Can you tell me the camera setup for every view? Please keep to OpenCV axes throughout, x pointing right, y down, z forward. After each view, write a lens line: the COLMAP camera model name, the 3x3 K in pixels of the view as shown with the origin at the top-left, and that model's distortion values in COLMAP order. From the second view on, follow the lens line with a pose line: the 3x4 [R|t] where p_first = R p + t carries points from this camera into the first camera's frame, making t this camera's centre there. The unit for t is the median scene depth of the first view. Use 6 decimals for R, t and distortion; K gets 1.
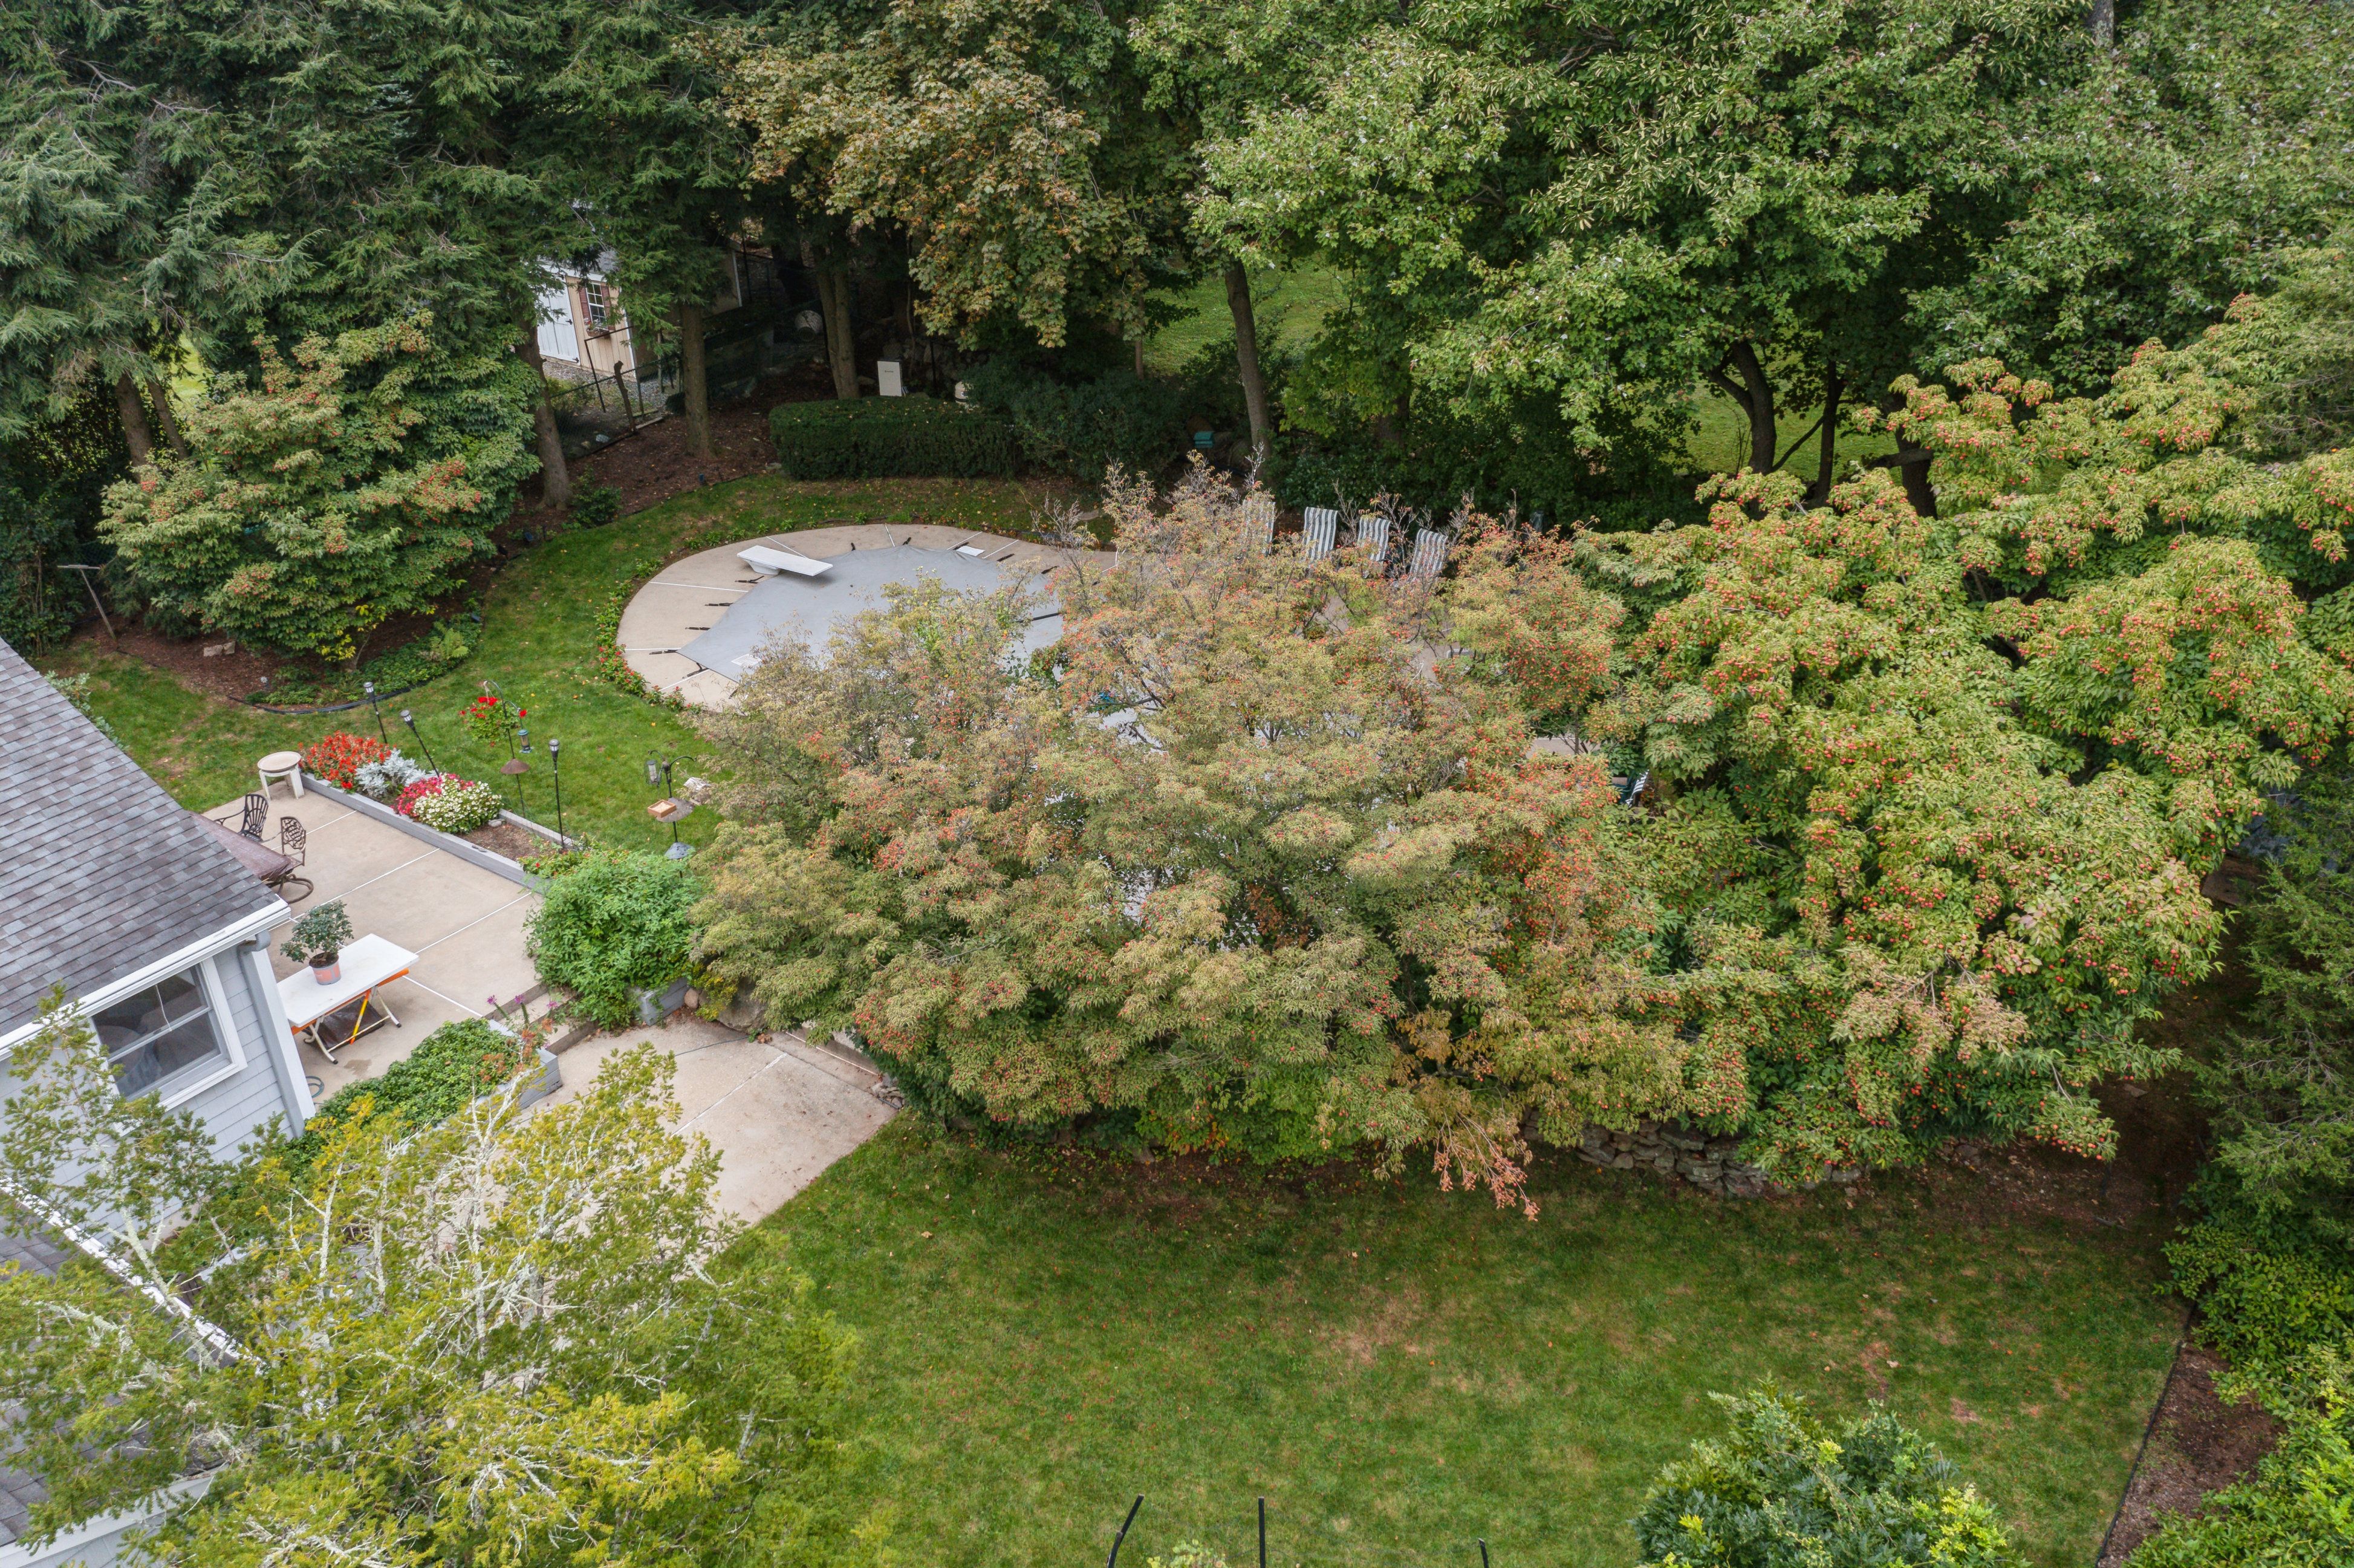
lens RADIAL K [[1863.4, 0, 1179.3], [0, 1863.4, 772.6], [0, 0, 1]] dist [-0.005916, 0.007035]
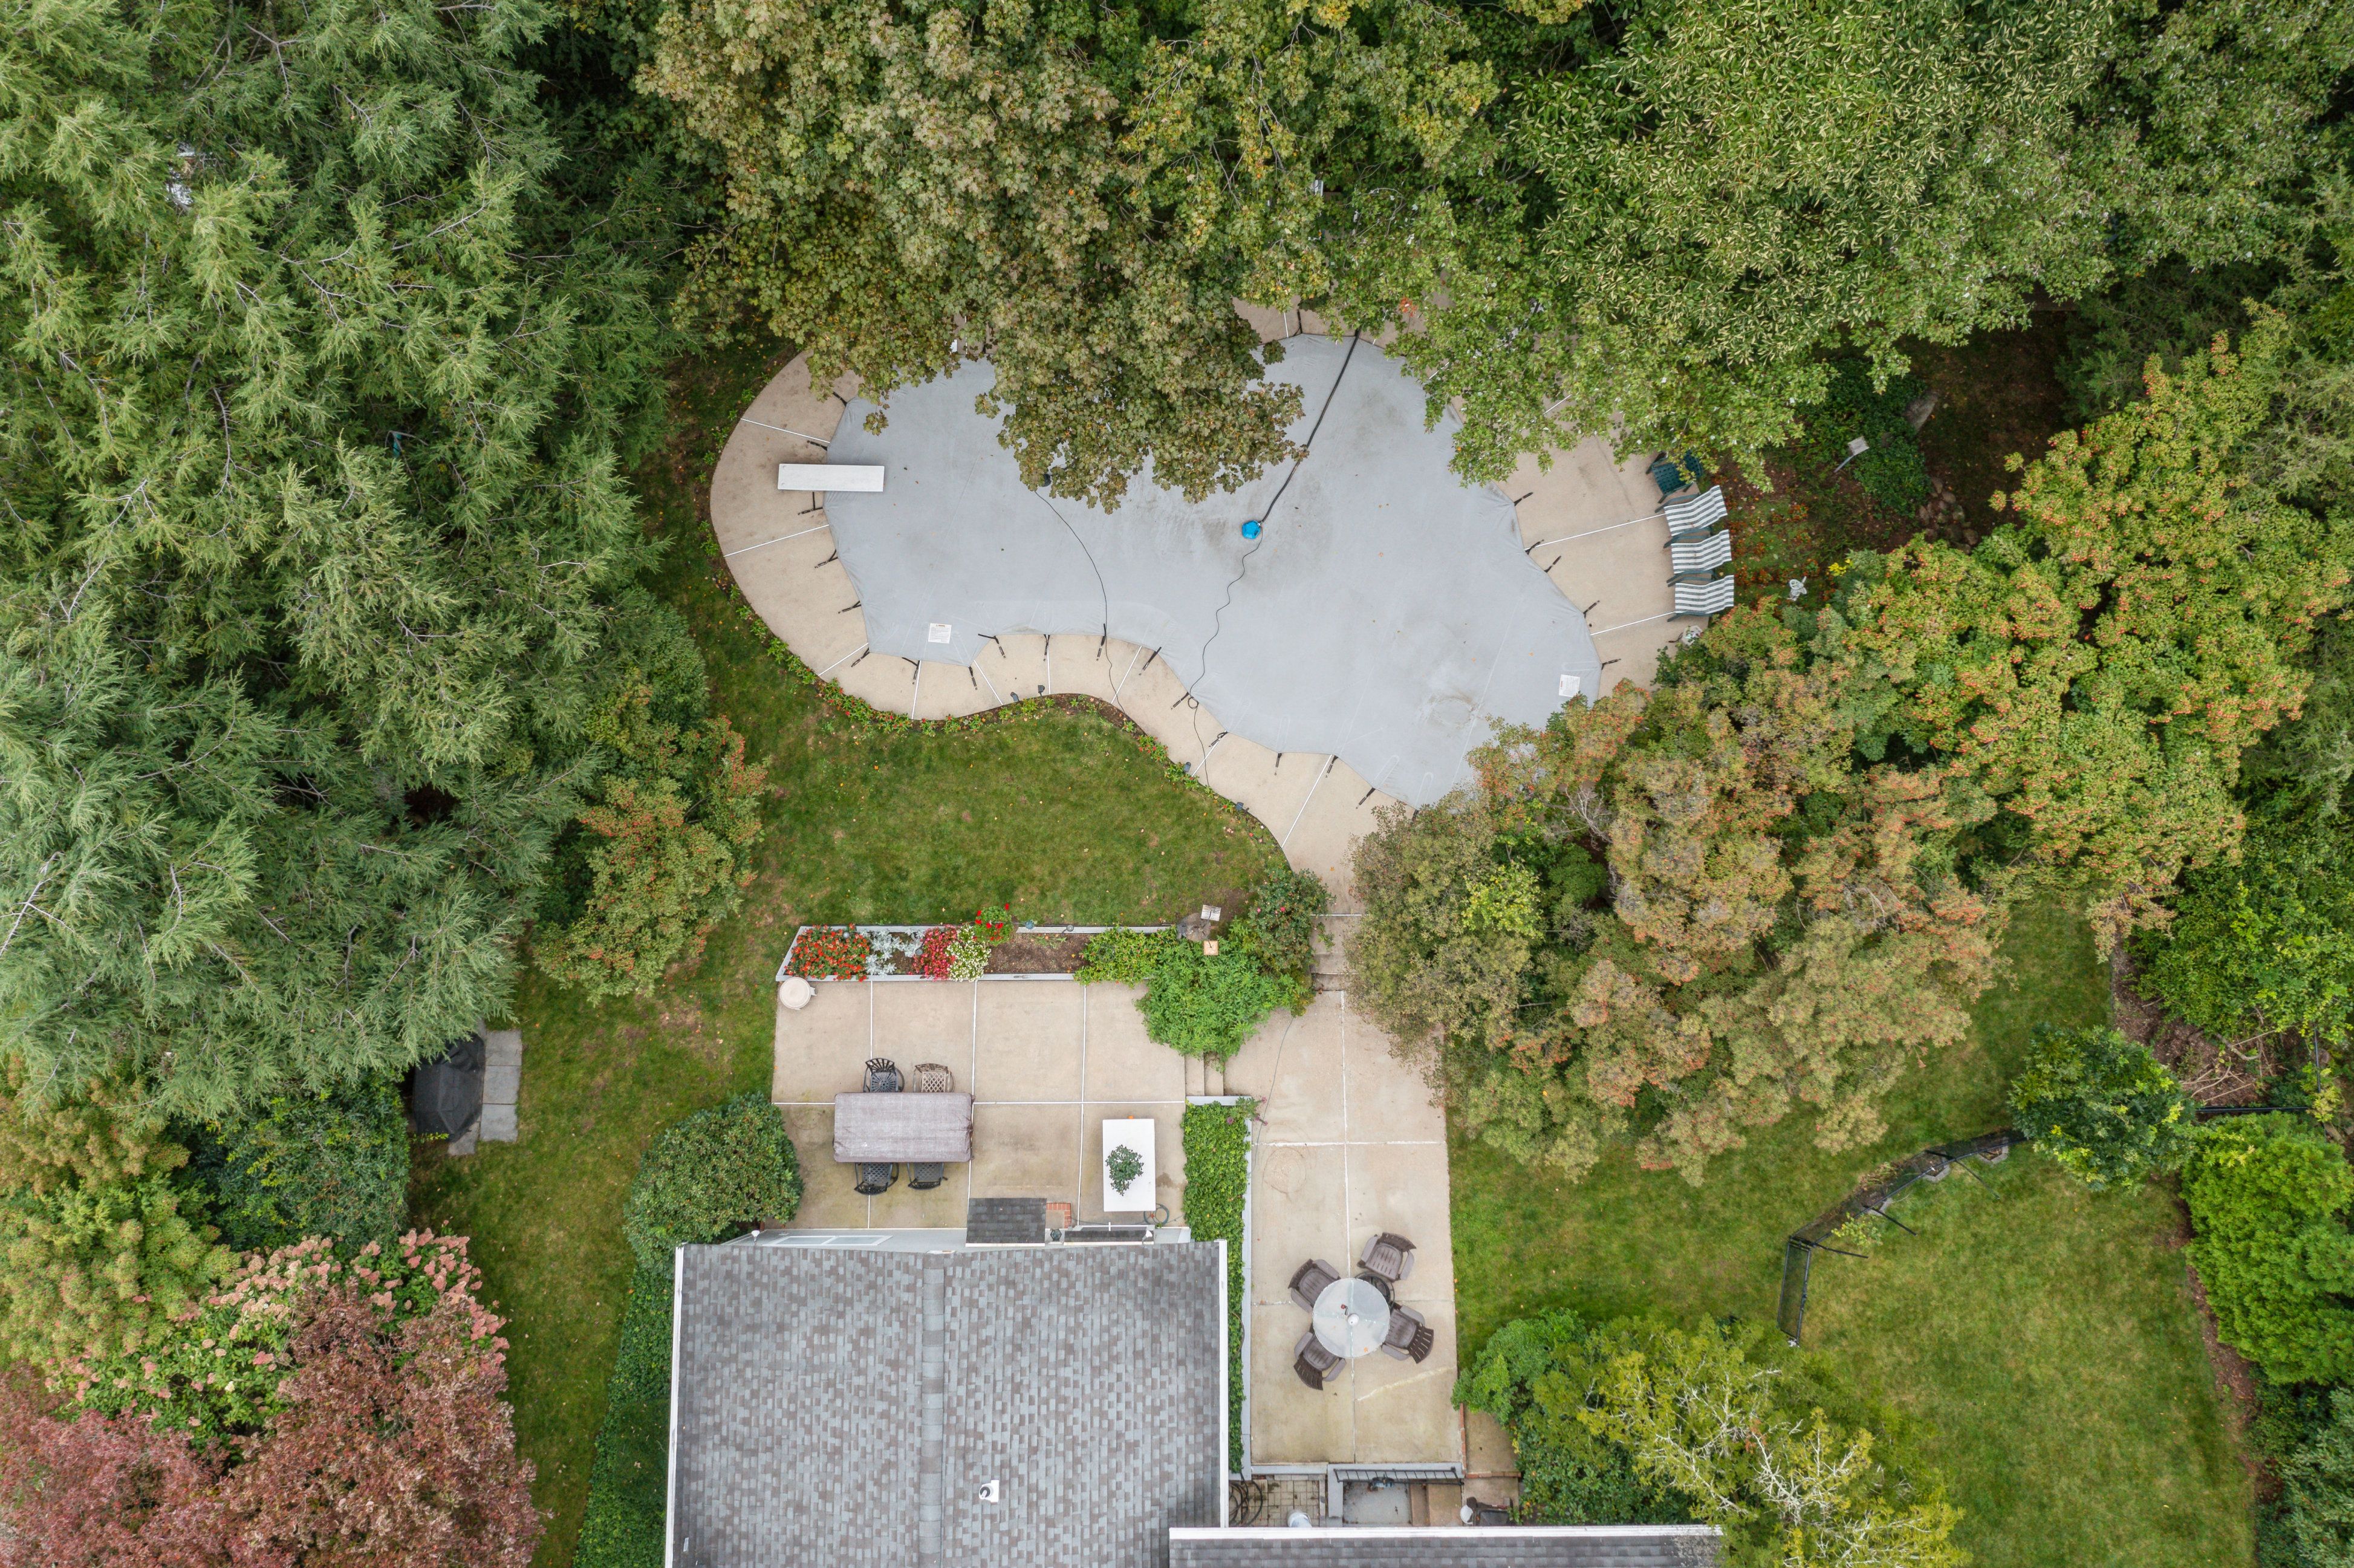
lens RADIAL K [[1866.0, 0, 1177.0], [0, 1866.0, 784.0], [0, 0, 1]] dist [-0.002099, 0.005604]
pose [[0.821009, -0.563340, 0.092693, -0.404380], [0.274750, 0.532185, 0.800807, -1.338642], [-0.500457, -0.632002, 0.591706, 0.279137]]
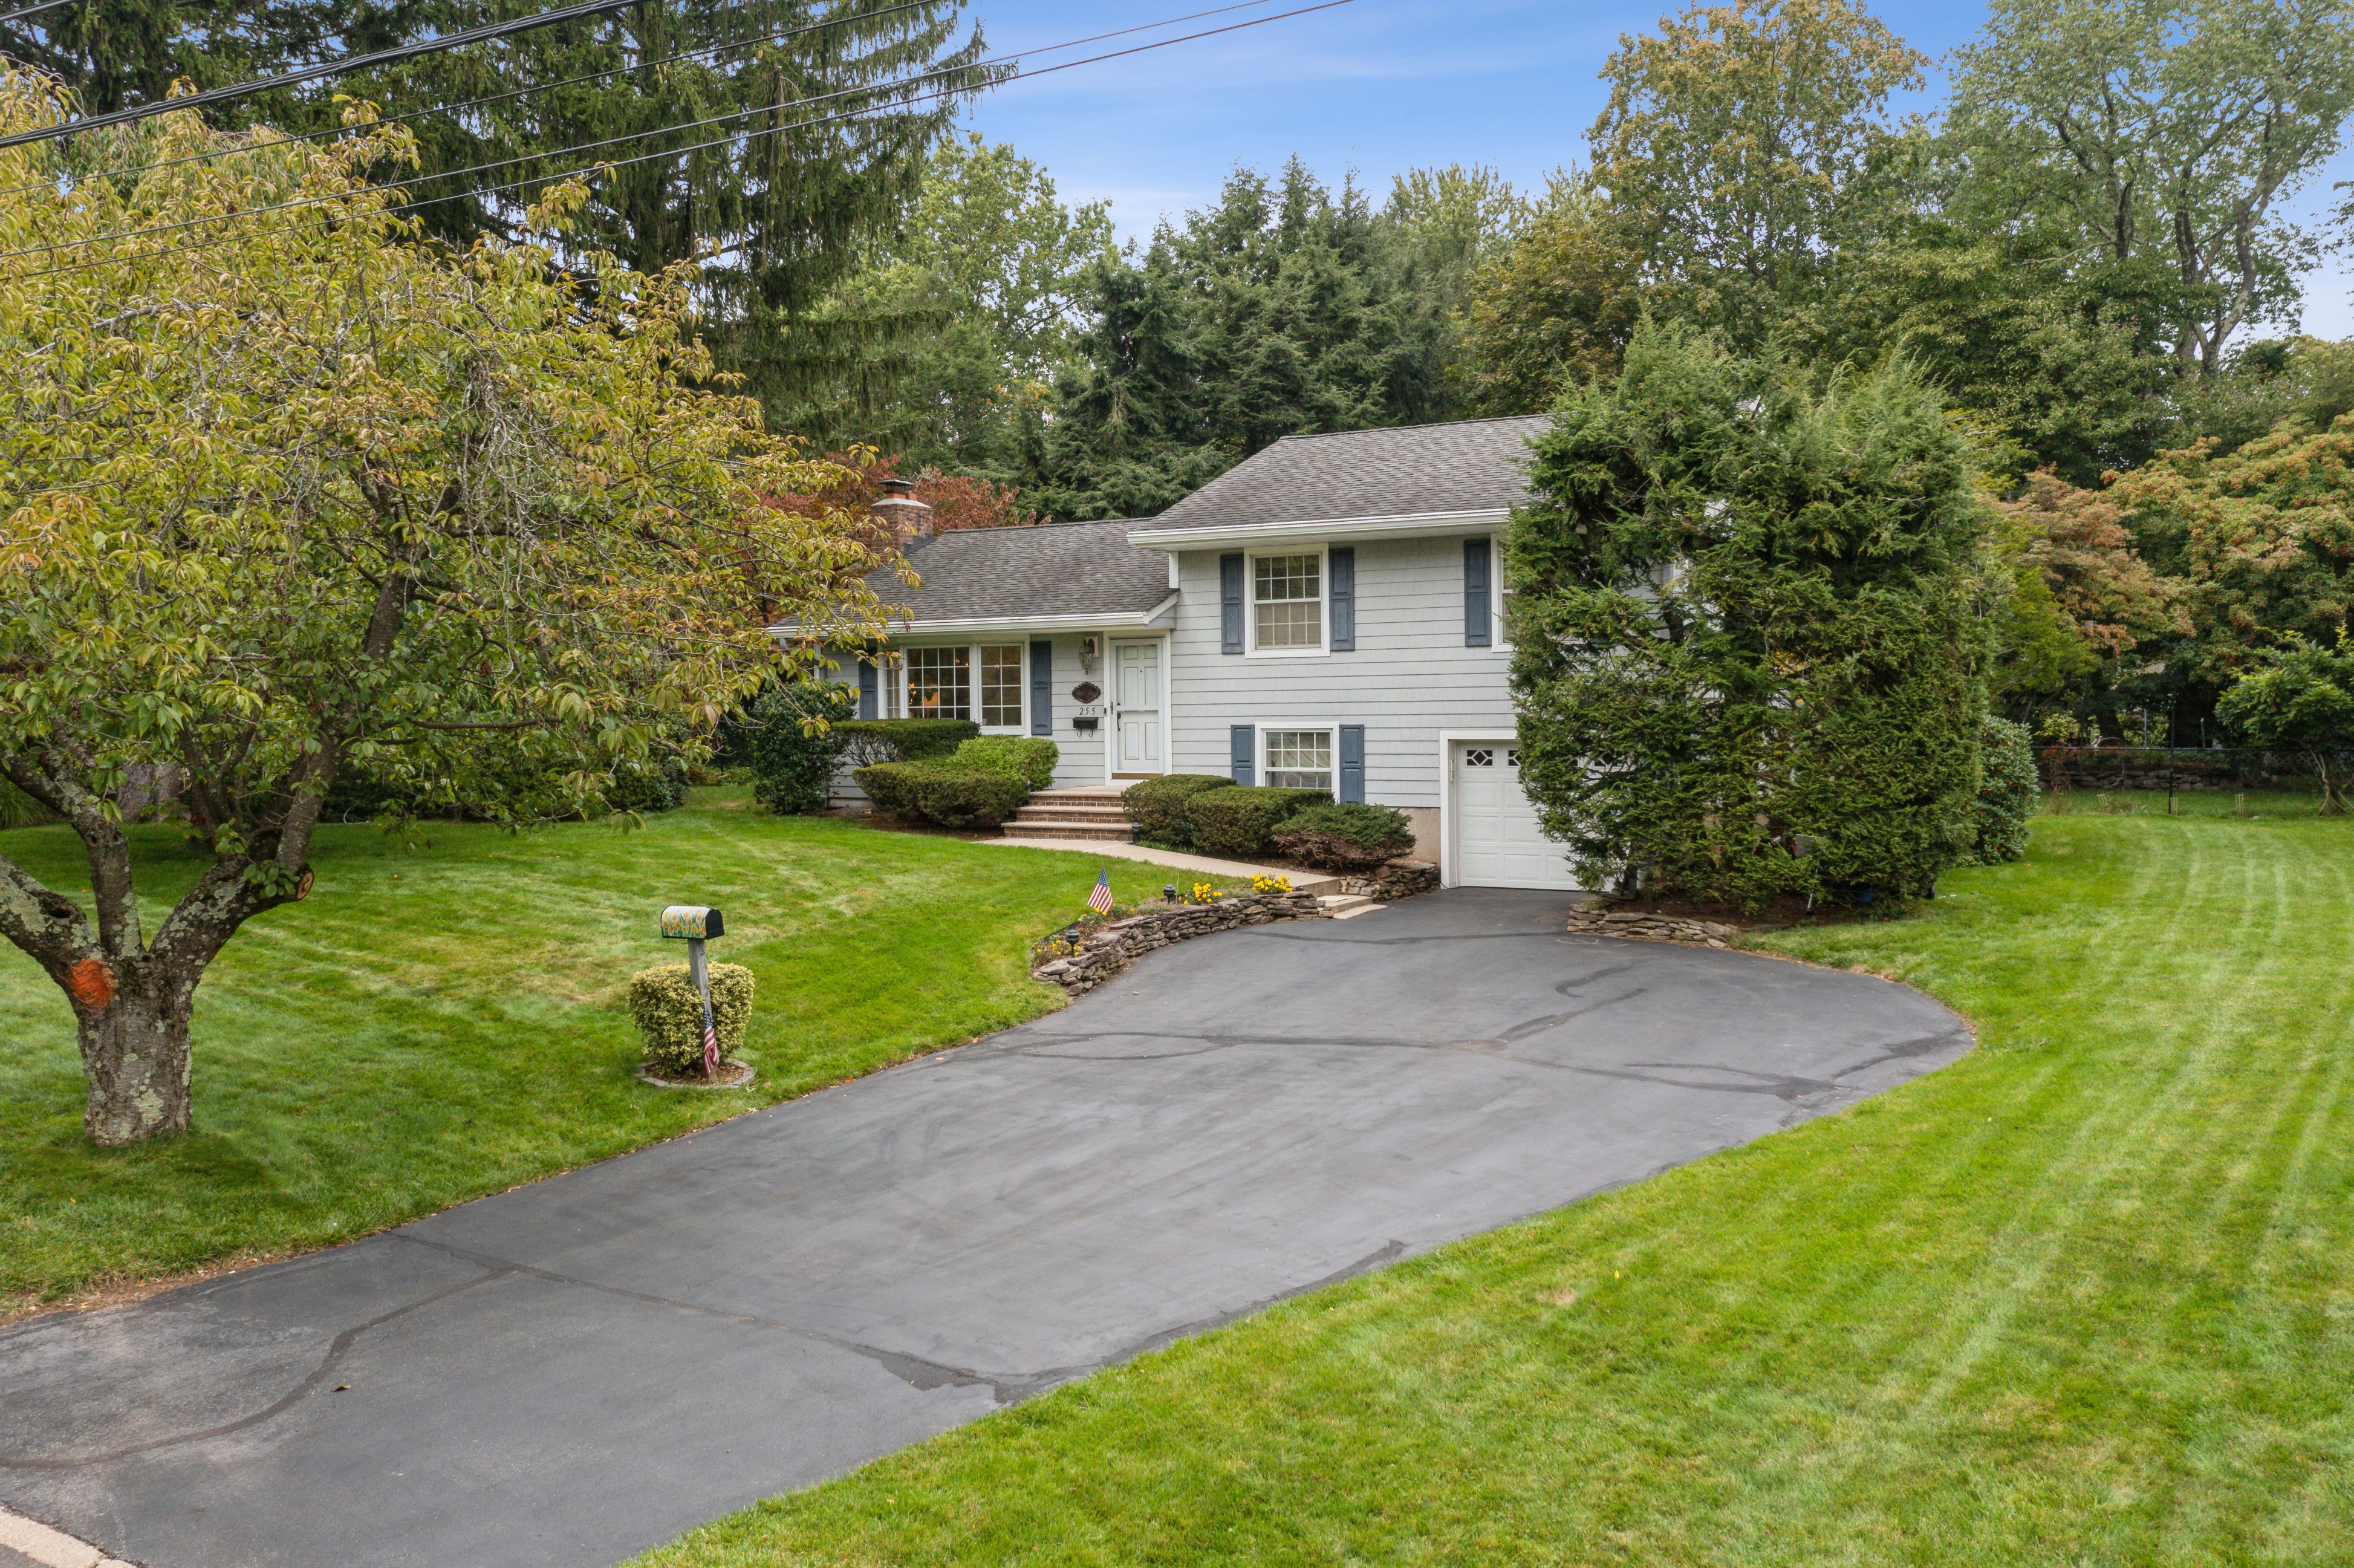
lens RADIAL K [[1887.7, 0, 1183.0], [0, 1887.7, 778.1], [0, 0, 1]] dist [-0.001690, 0.004105]
pose [[0.997553, 0.001725, 0.069891, -0.948212], [0.029760, 0.894120, -0.446838, 1.117206], [-0.063262, 0.447825, 0.891881, -0.838074]]
